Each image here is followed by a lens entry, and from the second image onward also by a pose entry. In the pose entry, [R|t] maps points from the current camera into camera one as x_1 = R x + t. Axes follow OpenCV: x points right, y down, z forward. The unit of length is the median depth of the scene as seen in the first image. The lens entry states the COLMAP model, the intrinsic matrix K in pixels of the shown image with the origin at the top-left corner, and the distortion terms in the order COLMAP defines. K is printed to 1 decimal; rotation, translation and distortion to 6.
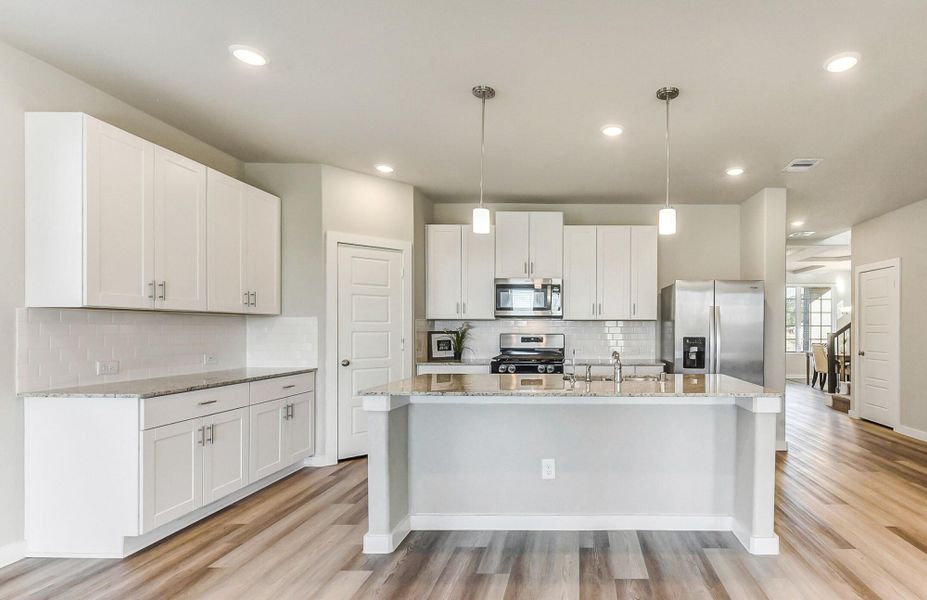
lens RADIAL K [[470.3, 0, 574.4], [0, 470.3, 329.1], [0, 0, 1]] dist [-0.003367, 0.000677]
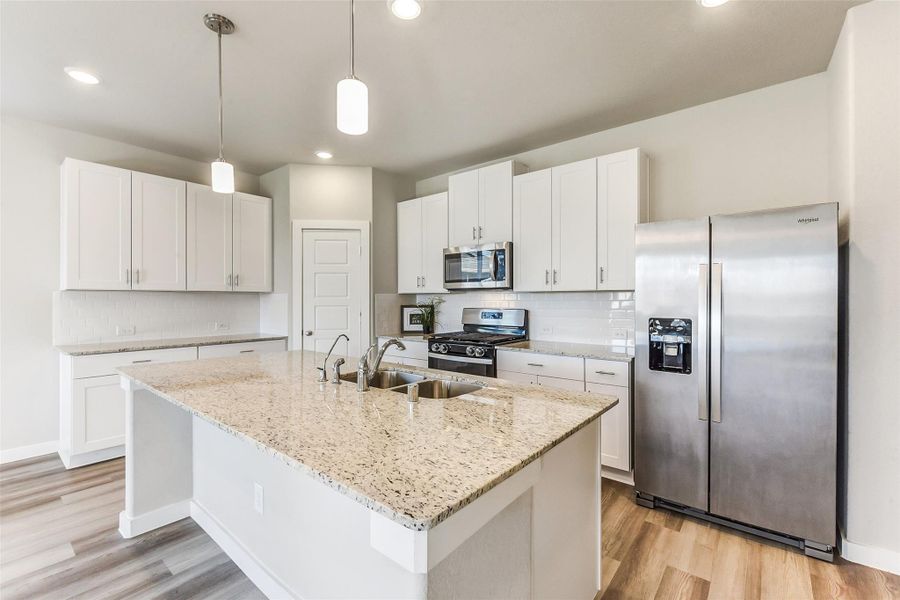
lens RADIAL K [[389.8, 0, 446.1], [0, 389.8, 301.3], [0, 0, 1]] dist [0.001878, 0.000303]
pose [[0.766412, -0.001424, -0.642348, 0.352146], [0.002864, 0.999995, 0.001200, -0.005449], [0.642343, -0.002760, 0.766412, 0.447473]]
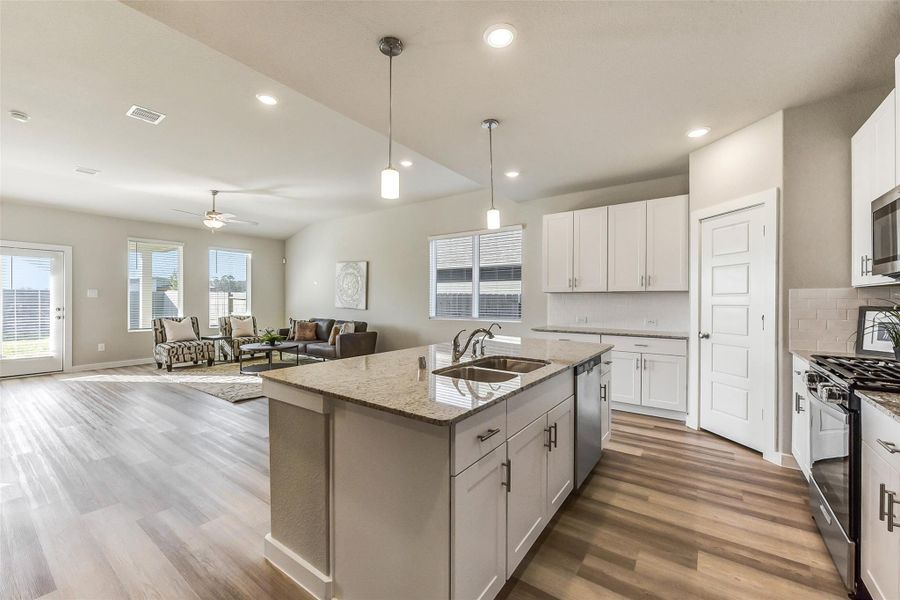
lens RADIAL K [[355.7, 0, 443.8], [0, 355.7, 300.3], [0, 0, 1]] dist [0.002059, -0.000505]
pose [[-0.599820, -0.003938, -0.800125, 0.434069], [-0.004114, 0.999990, -0.001838, -0.000868], [0.800124, 0.002189, -0.599830, 0.930838]]
